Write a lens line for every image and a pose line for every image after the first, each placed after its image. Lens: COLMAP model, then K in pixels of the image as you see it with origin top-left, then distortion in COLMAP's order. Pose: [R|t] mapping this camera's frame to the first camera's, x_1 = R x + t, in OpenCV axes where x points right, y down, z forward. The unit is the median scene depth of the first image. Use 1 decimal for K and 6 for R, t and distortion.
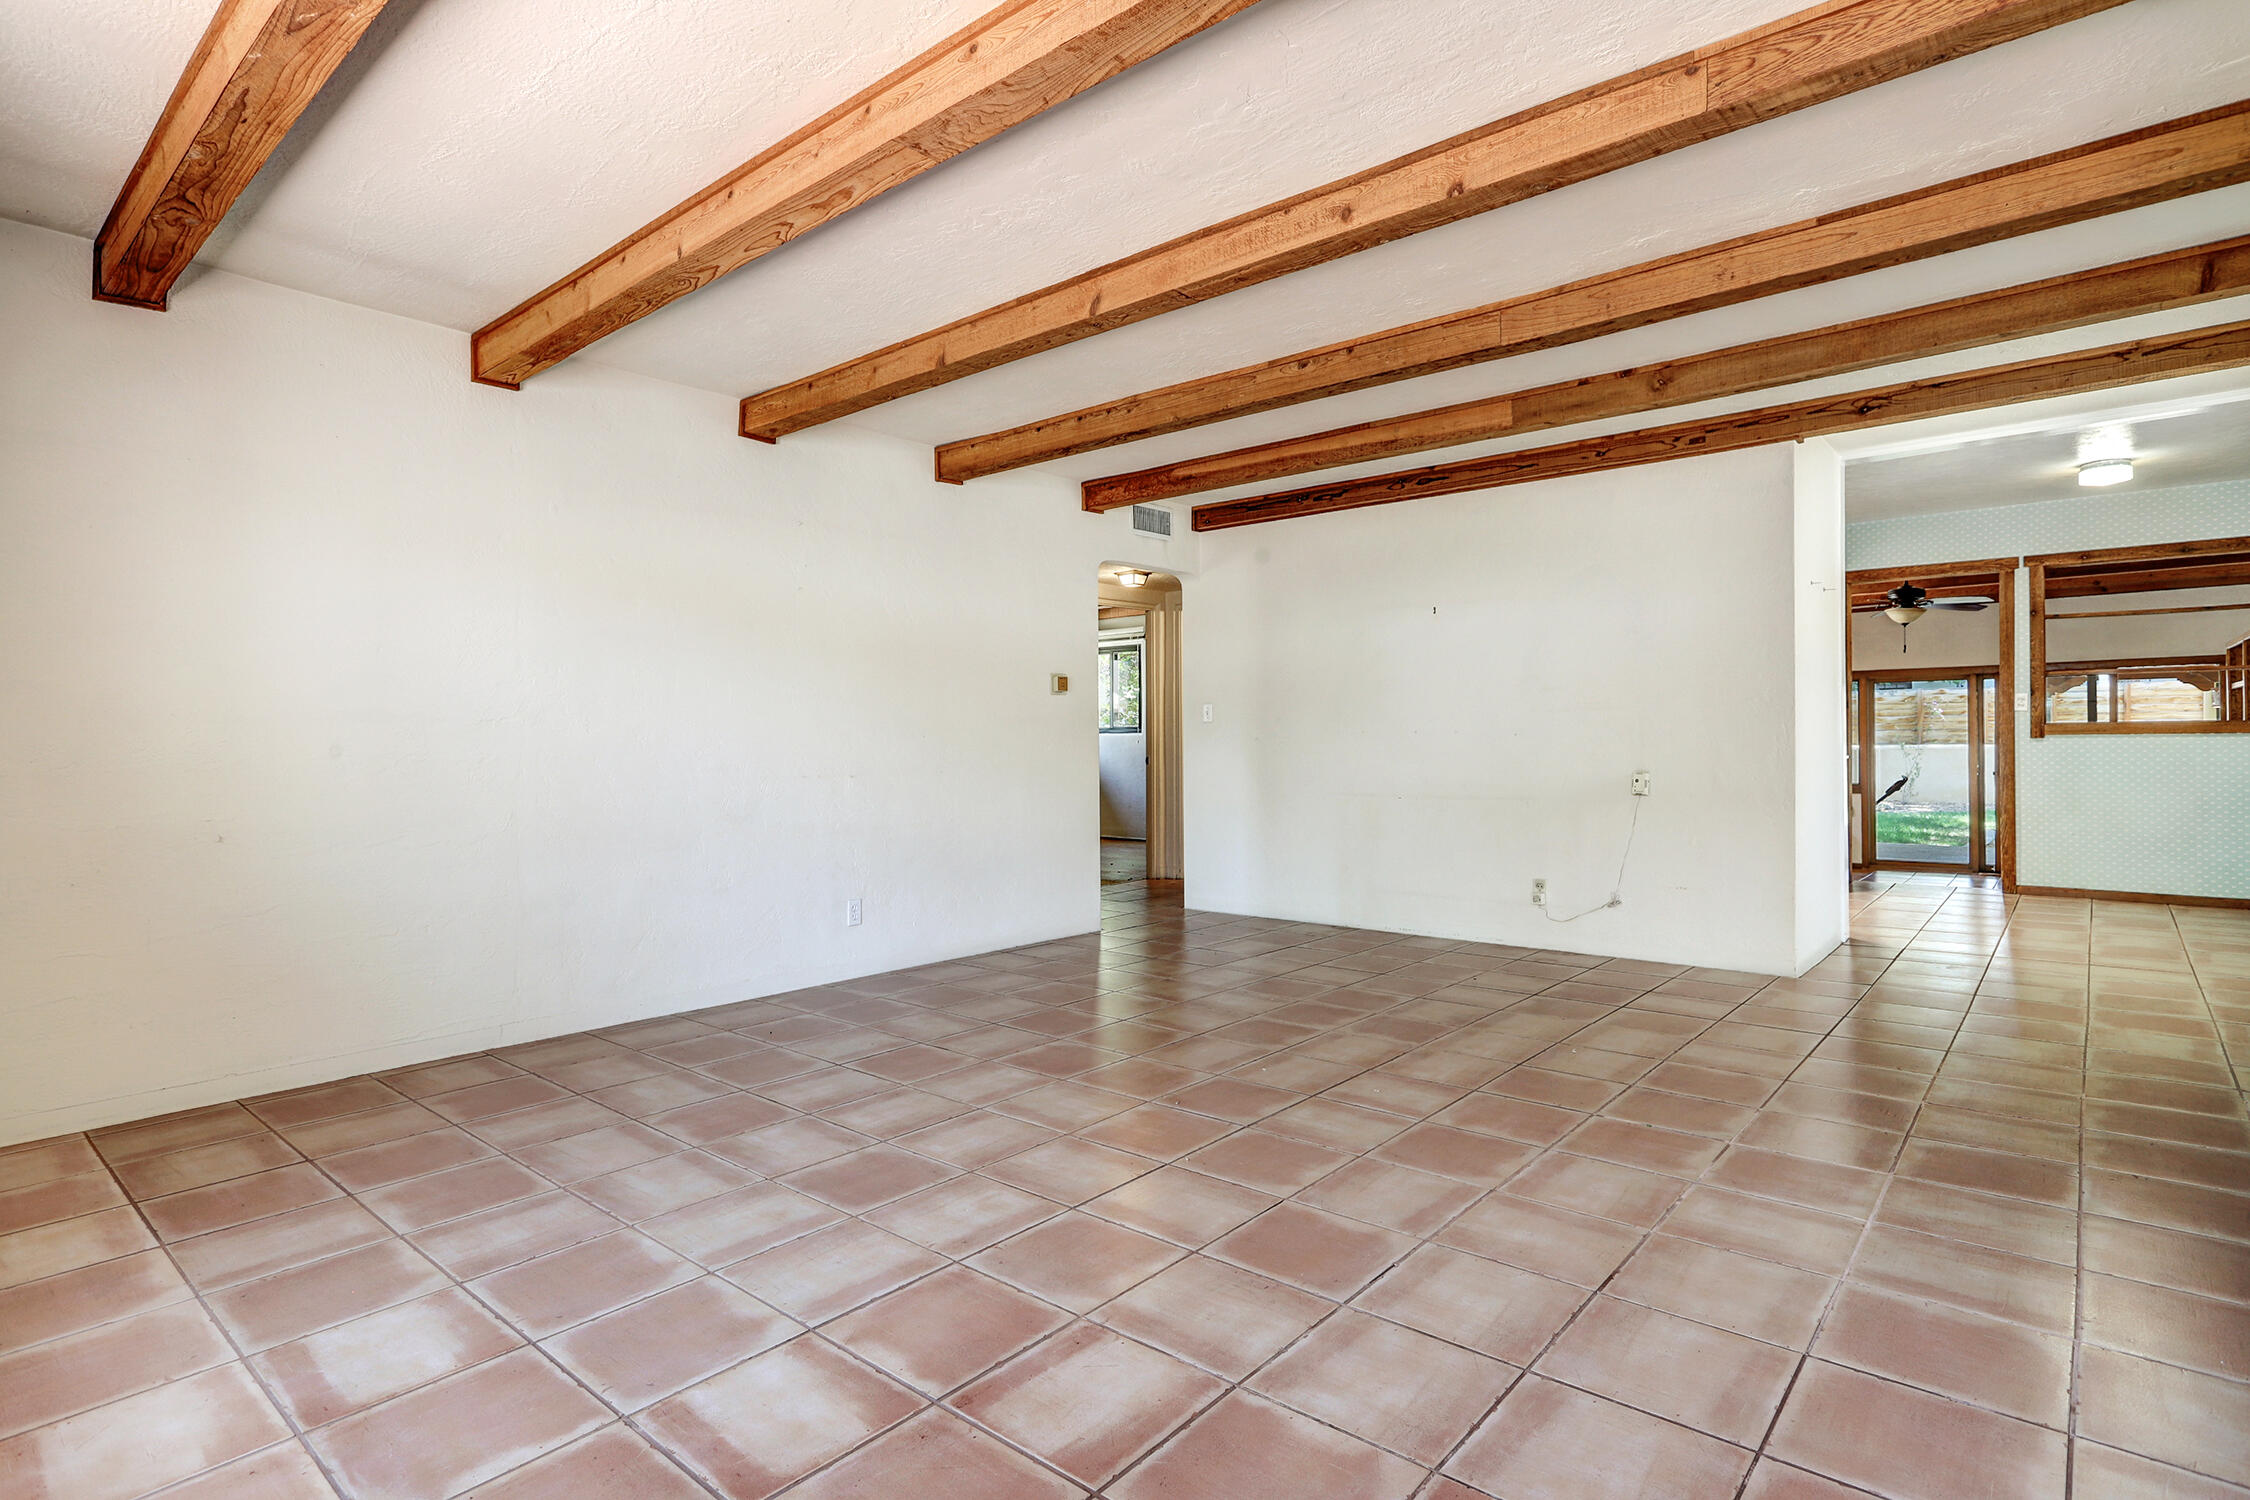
lens RADIAL K [[1133.5, 0, 1098.5], [0, 1133.5, 730.0], [0, 0, 1]] dist [-0.002696, 0.001129]
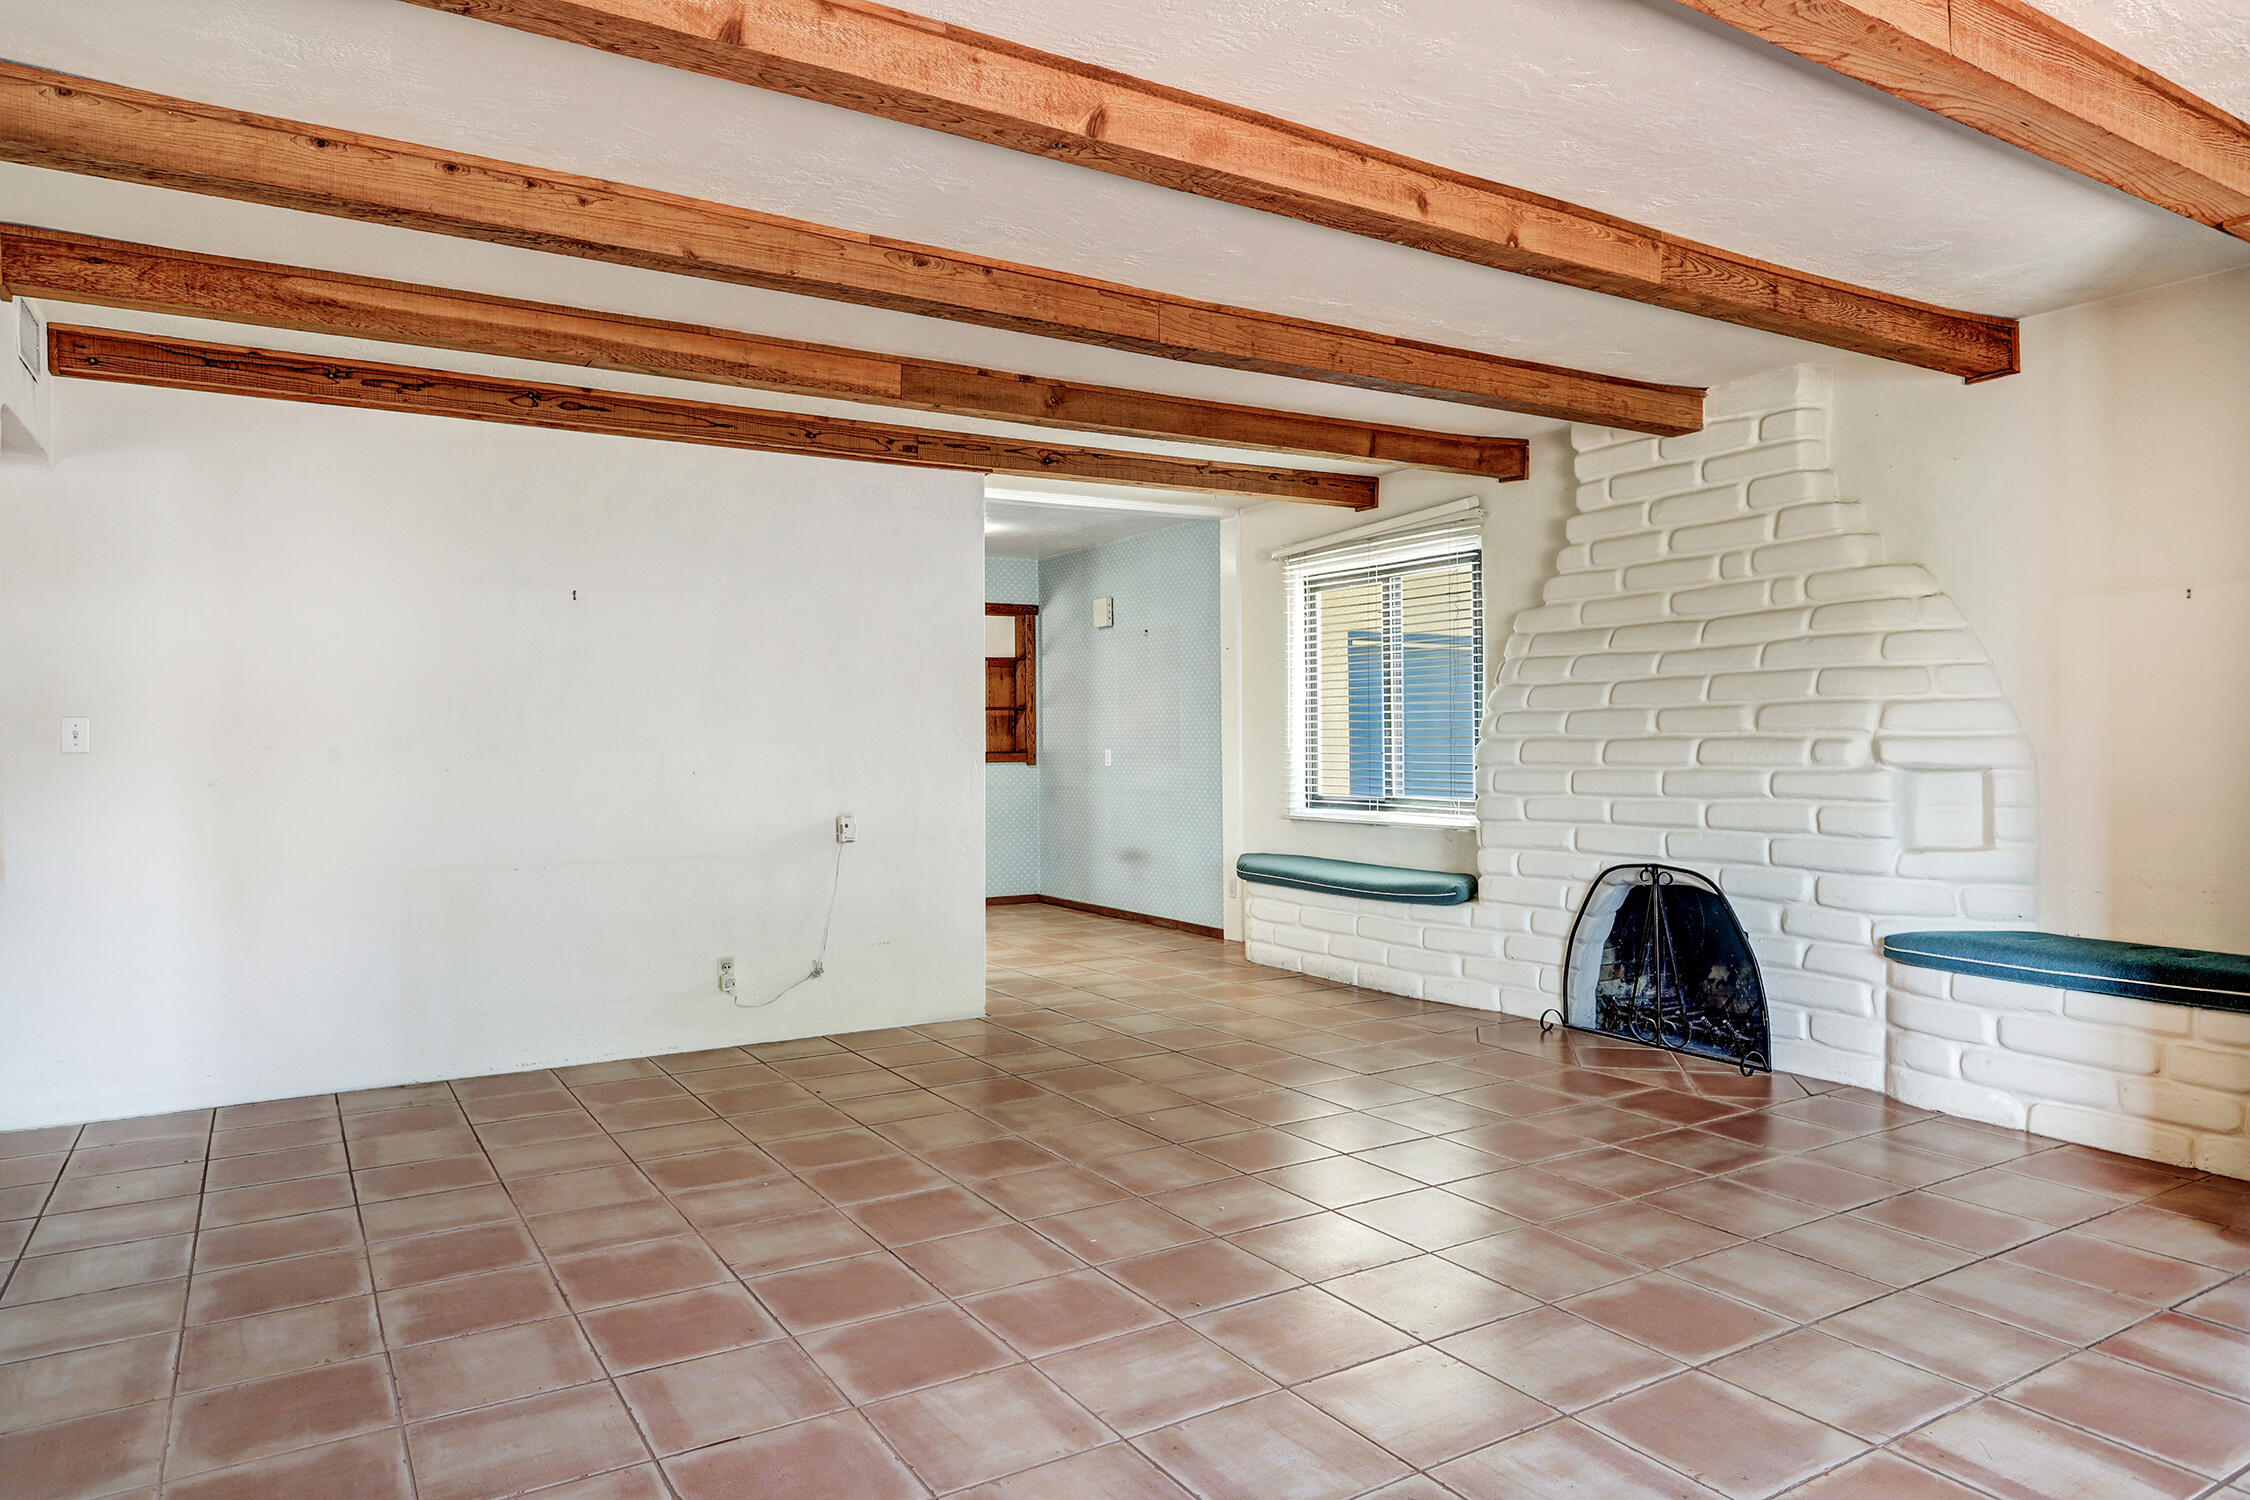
lens RADIAL K [[1411.2, 0, 1125.0], [0, 1411.2, 750.0], [0, 0, 1]] dist [-0.005480, 0.006672]
pose [[0.295341, 0.001670, 0.955391, -0.736353], [-0.003614, 0.999993, -0.000631, -0.019131], [-0.955385, -0.003267, 0.295345, 0.723977]]
